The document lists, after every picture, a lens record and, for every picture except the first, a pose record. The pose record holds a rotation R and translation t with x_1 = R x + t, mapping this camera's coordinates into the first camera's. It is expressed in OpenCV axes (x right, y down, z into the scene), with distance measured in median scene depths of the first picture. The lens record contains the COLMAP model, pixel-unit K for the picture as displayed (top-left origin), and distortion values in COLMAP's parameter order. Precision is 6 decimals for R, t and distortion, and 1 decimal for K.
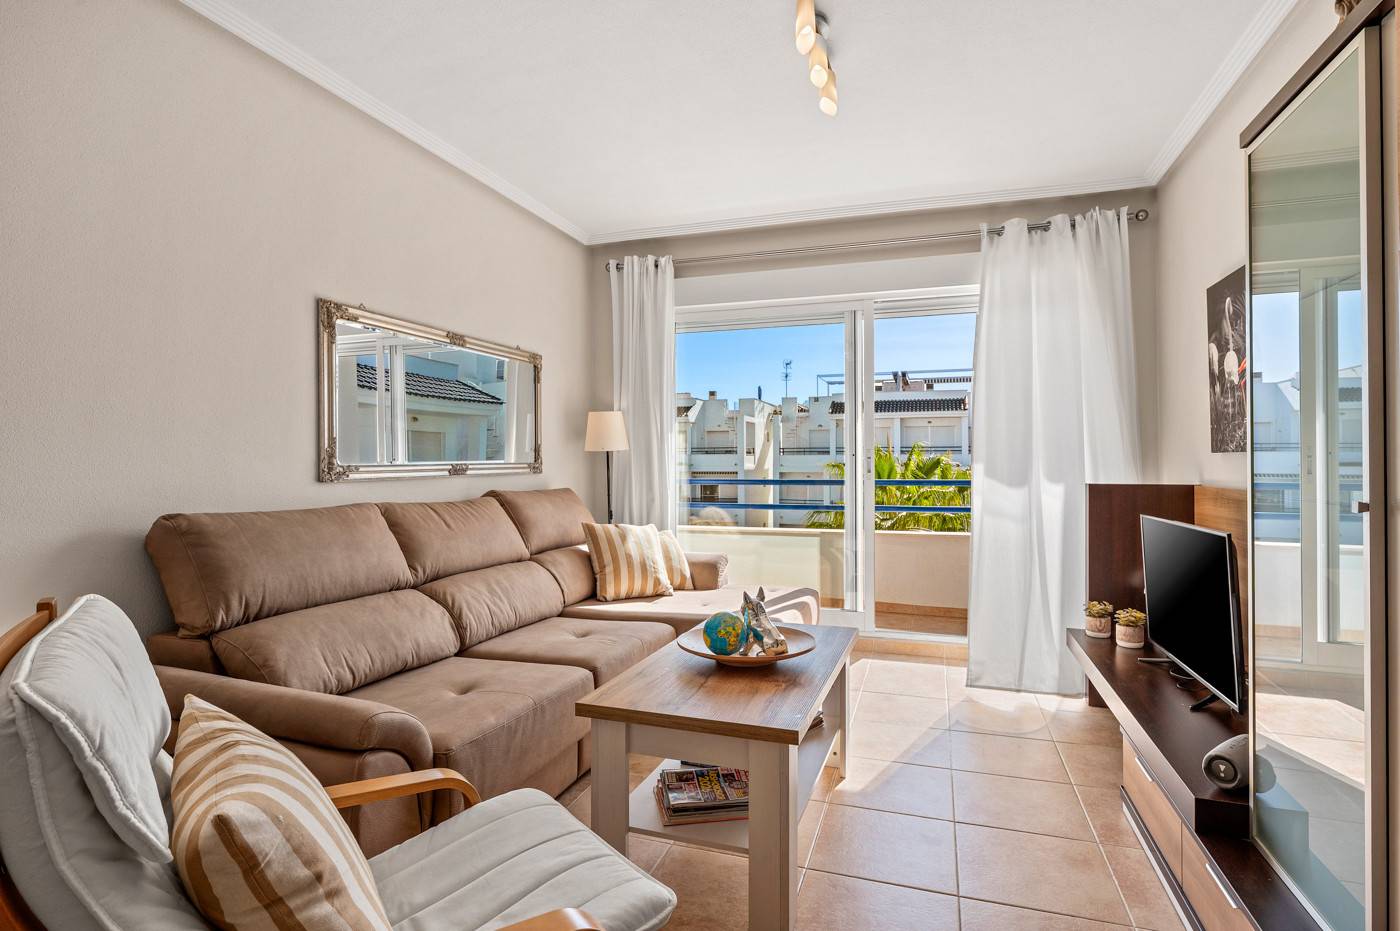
lens RADIAL K [[682.6, 0, 709.2], [0, 682.6, 457.1], [0, 0, 1]] dist [-0.007914, 0.000950]
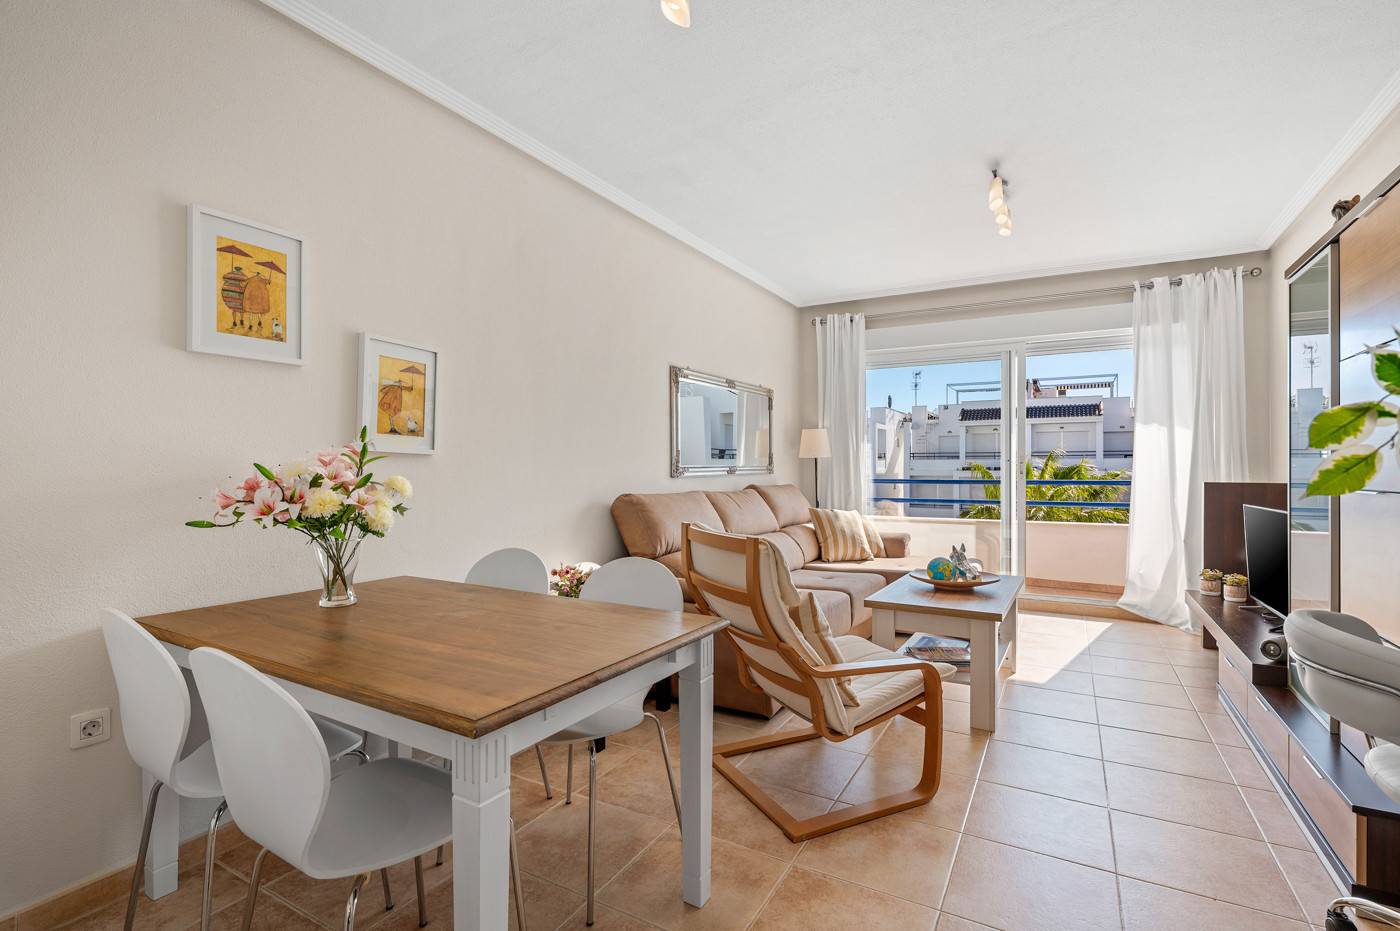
lens RADIAL K [[644.8, 0, 705.0], [0, 644.8, 466.3], [0, 0, 1]] dist [0.001176, 0.000013]
pose [[0.982101, 0.001236, -0.188354, -0.159048], [0.000217, 0.999970, 0.007691, -0.001945], [0.188357, -0.007594, 0.982071, -0.409523]]
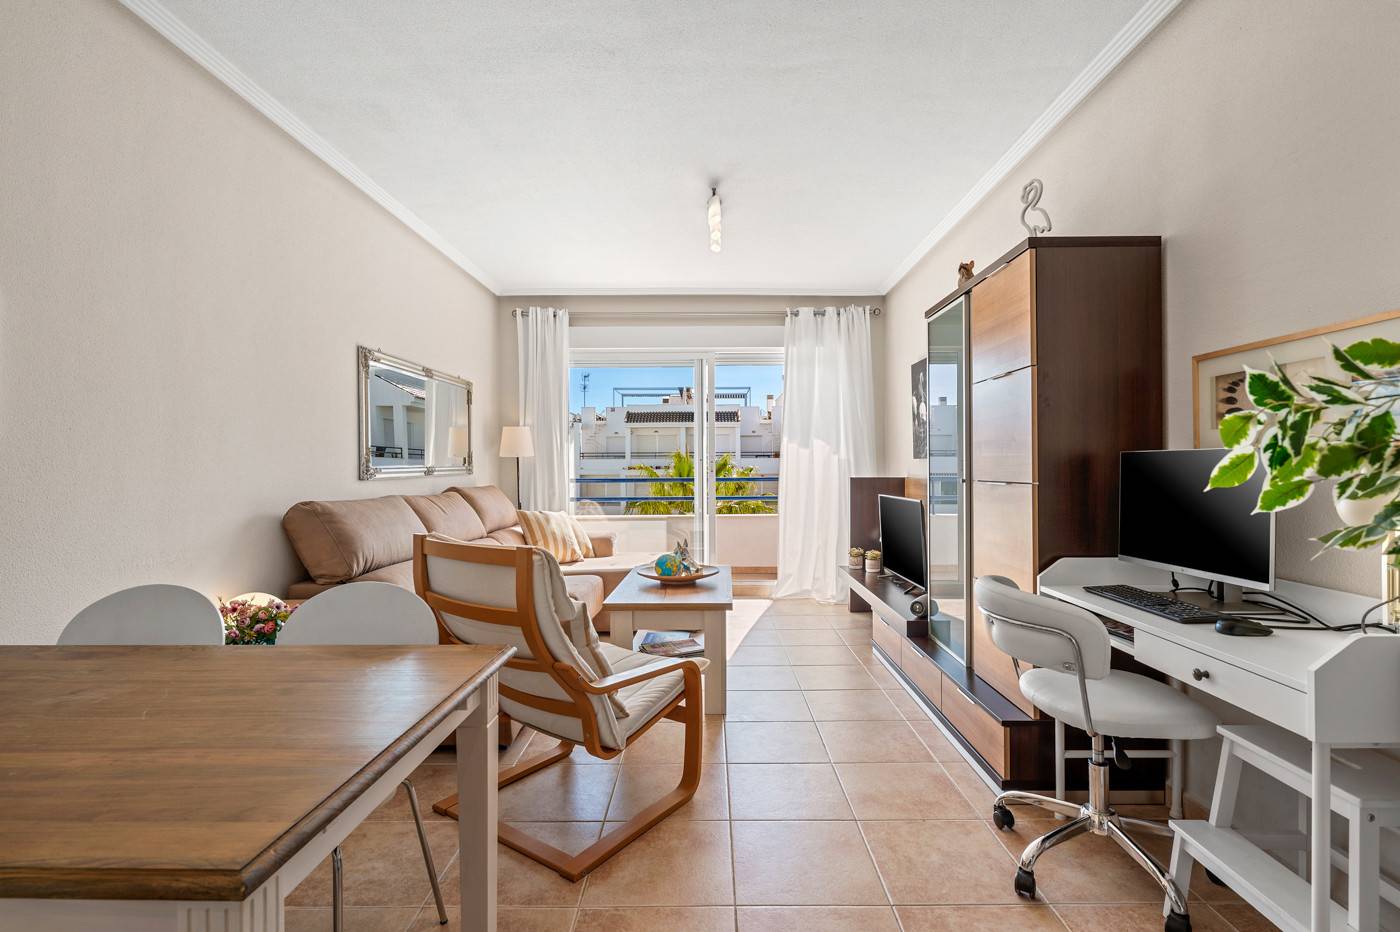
lens RADIAL K [[644.8, 0, 700.7], [0, 644.8, 464.6], [0, 0, 1]] dist [0.001176, 0.000013]
pose [[0.950045, -0.002813, 0.312102, -0.259984], [0.000970, 0.999981, 0.006061, -0.001561], [-0.312113, -0.005455, 0.950029, -0.352563]]
